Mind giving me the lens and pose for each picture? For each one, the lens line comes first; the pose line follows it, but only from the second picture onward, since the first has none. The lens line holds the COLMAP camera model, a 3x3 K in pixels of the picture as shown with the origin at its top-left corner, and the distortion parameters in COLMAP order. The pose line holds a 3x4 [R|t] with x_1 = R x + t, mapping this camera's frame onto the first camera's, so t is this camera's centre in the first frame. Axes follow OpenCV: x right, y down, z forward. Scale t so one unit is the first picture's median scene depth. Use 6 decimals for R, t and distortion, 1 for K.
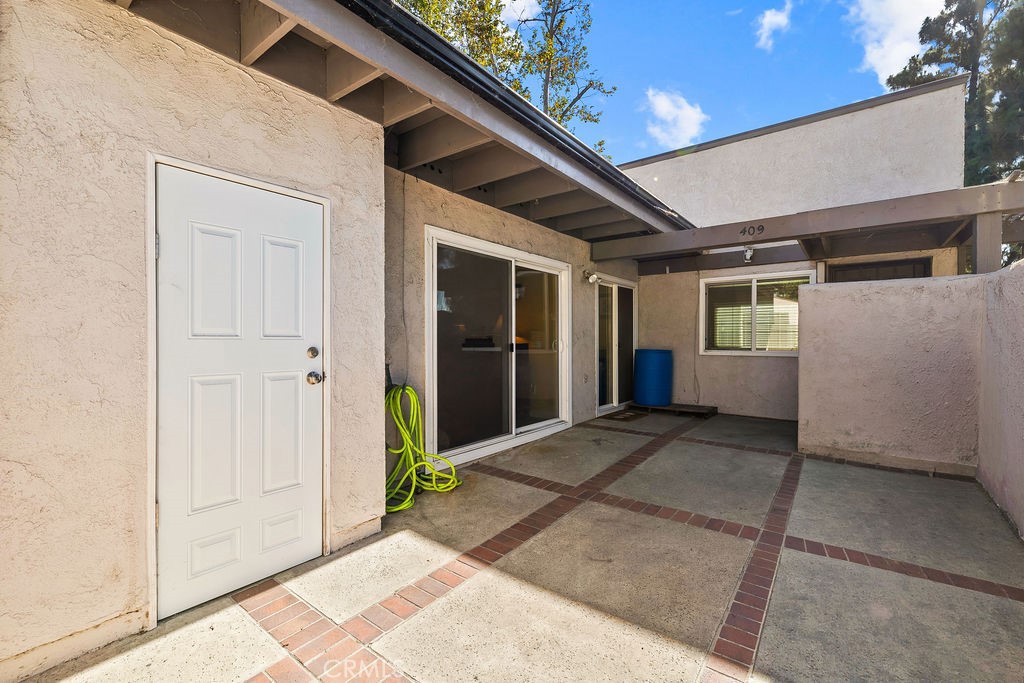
lens RADIAL K [[435.1, 0, 509.7], [0, 435.1, 345.0], [0, 0, 1]] dist [-0.000150, -0.000265]
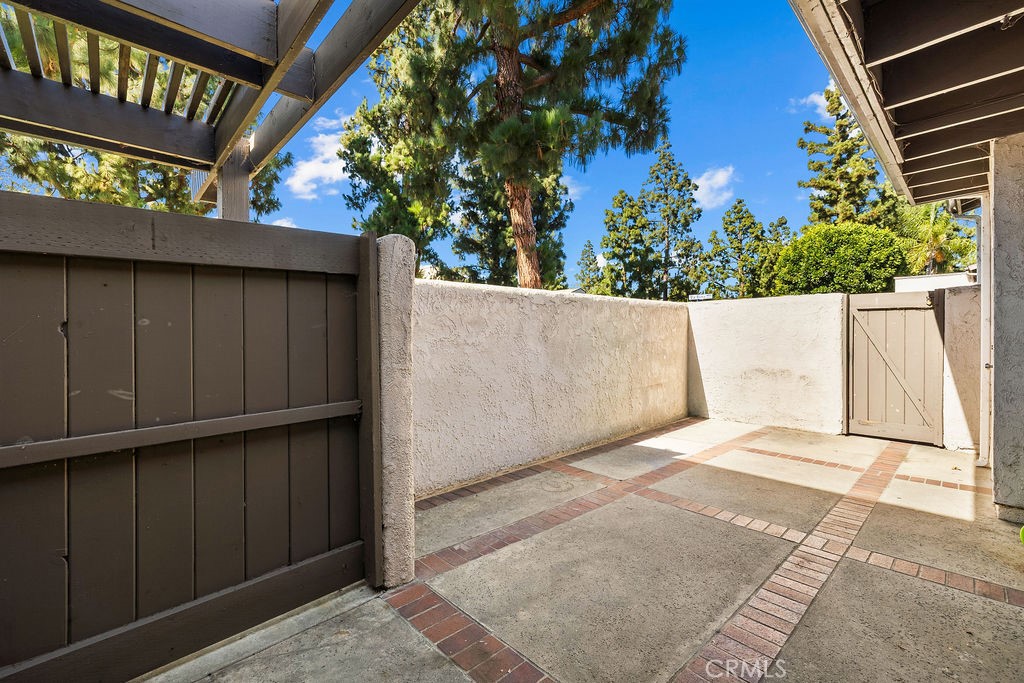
lens RADIAL K [[435.2, 0, 502.8], [0, 435.2, 337.5], [0, 0, 1]] dist [0.001938, 0.000034]
pose [[-0.986068, 0.006672, 0.166207, 0.439307], [0.009580, 0.999815, 0.016700, -0.027984], [-0.166064, 0.018059, -0.985950, 1.367859]]
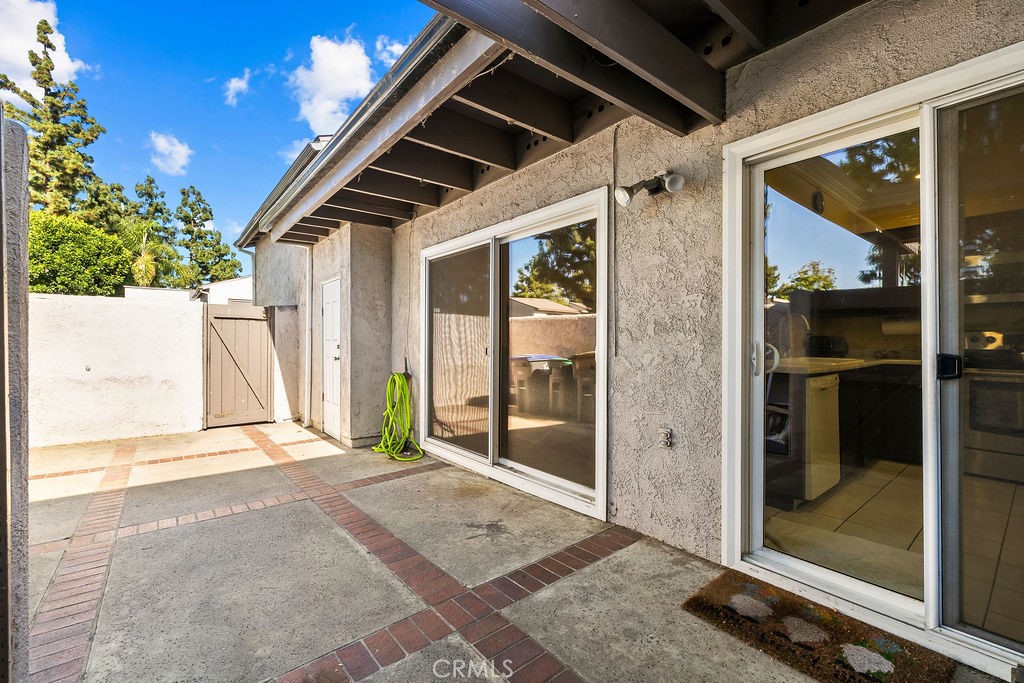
lens RADIAL K [[435.1, 0, 509.7], [0, 435.1, 345.0], [0, 0, 1]] dist [-0.000150, -0.000265]
pose [[-0.228070, 0.012847, -0.973560, 0.789147], [-0.010131, 0.999828, 0.015567, -0.019743], [0.973592, 0.013413, -0.227901, 1.241034]]
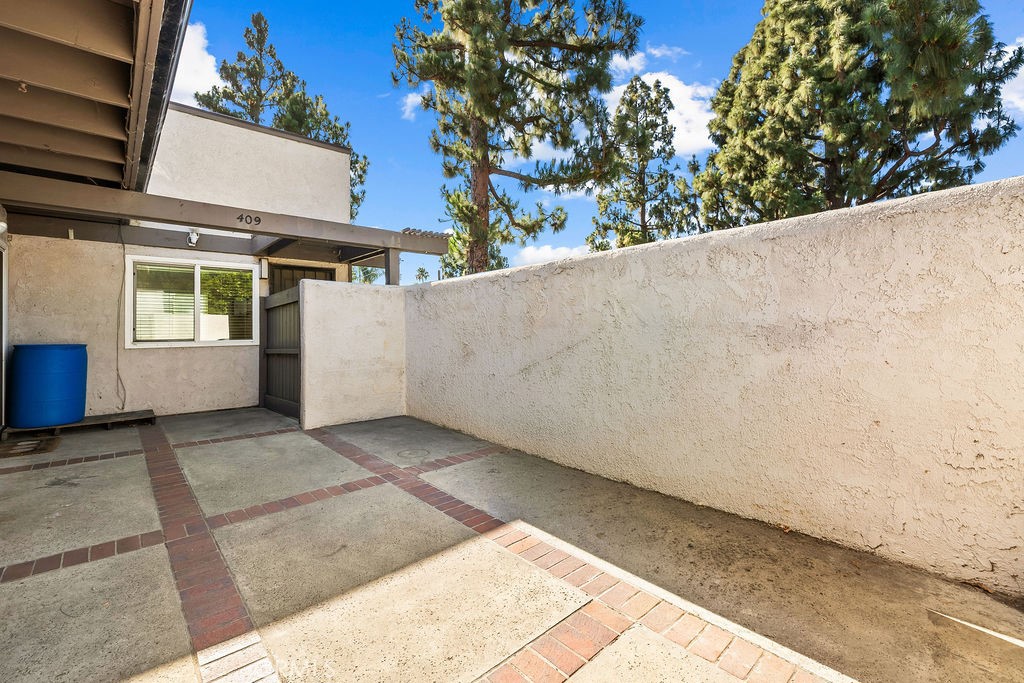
lens RADIAL K [[440.8, 0, 513.9], [0, 440.8, 325.3], [0, 0, 1]] dist [-0.001189, -0.000199]
pose [[0.172168, 0.009818, 0.985019, -0.358427], [0.025968, 0.999558, -0.014501, 0.014218], [-0.984725, 0.028075, 0.171837, 0.233352]]
